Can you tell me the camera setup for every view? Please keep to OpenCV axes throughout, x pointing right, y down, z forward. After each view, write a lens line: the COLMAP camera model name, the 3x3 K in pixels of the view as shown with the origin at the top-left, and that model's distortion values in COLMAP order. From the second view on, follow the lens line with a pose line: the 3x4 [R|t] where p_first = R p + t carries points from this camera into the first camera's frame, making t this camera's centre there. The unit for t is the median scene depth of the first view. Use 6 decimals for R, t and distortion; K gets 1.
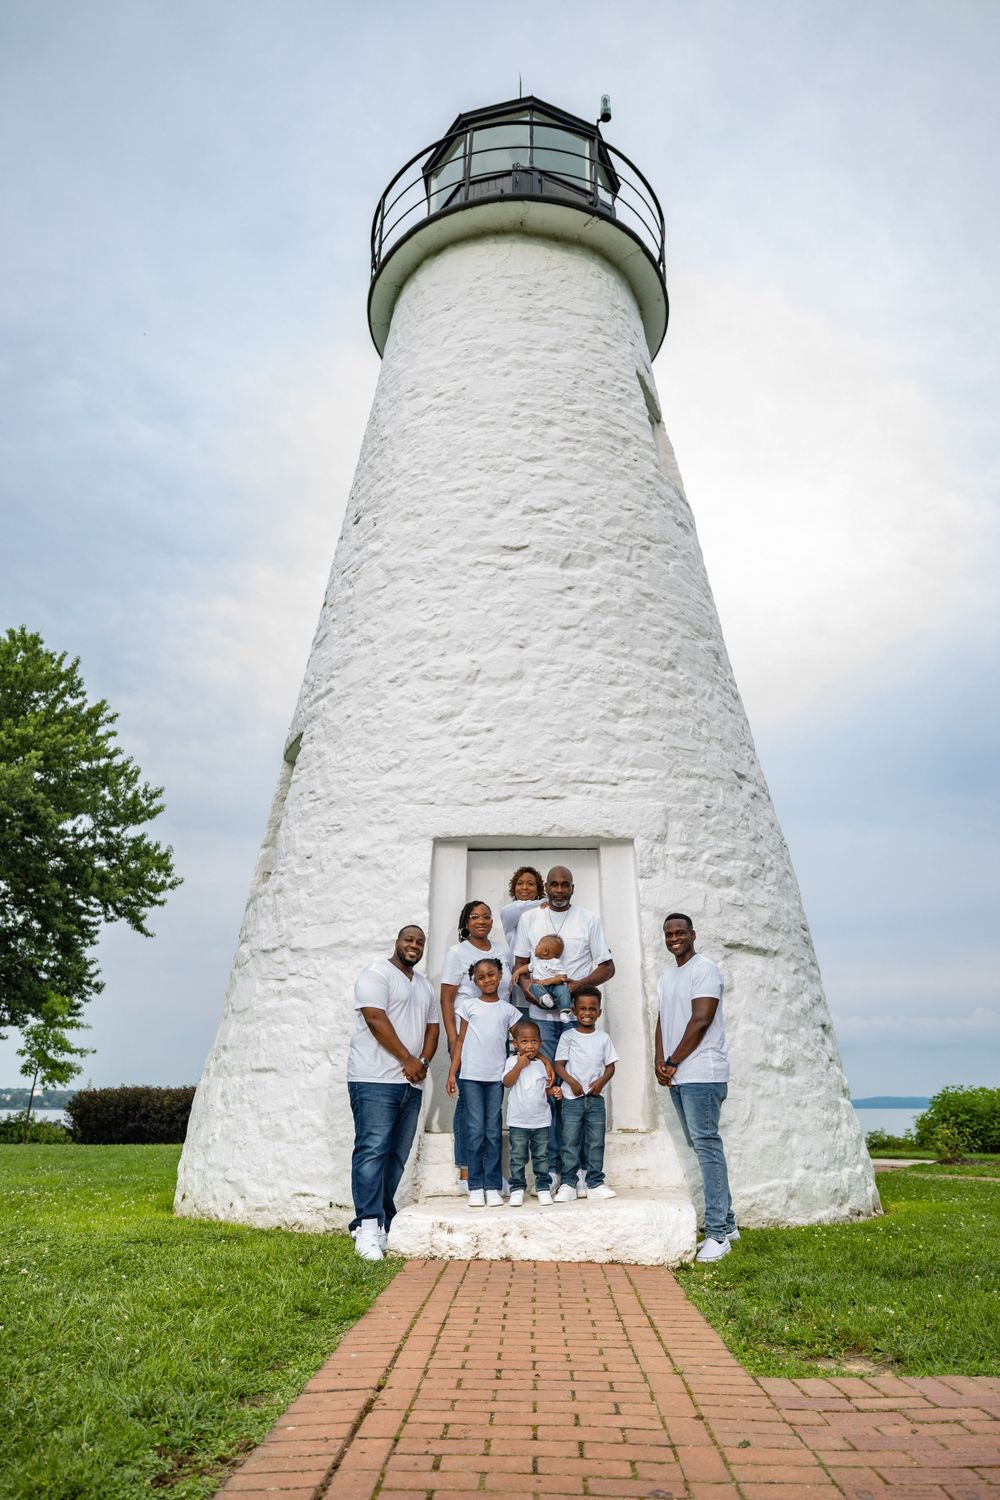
lens RADIAL K [[980.1, 0, 500.0], [0, 980.1, 750.0], [0, 0, 1]] dist [0.003751, 0.001136]
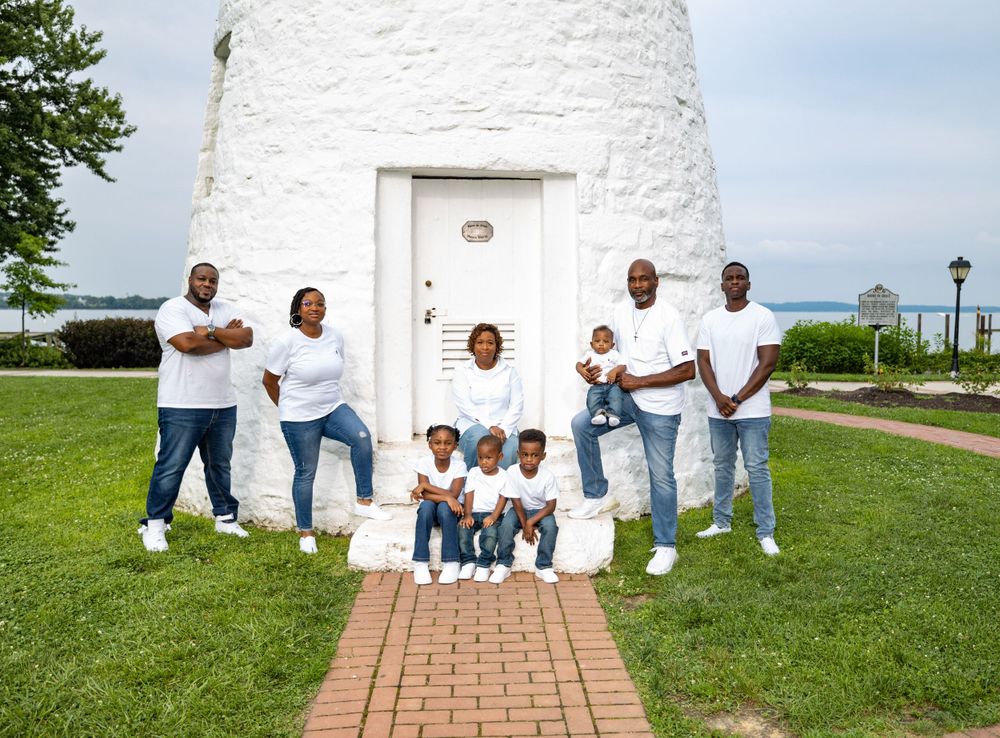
lens RADIAL K [[837.0, 0, 551.5], [0, 837.0, 367.1], [0, 0, 1]] dist [0.002026, -0.000328]
pose [[0.991530, -0.004554, 0.129796, -0.003443], [-0.049070, 0.912172, 0.406860, -0.074616], [-0.120249, -0.409783, 0.904223, 0.123649]]
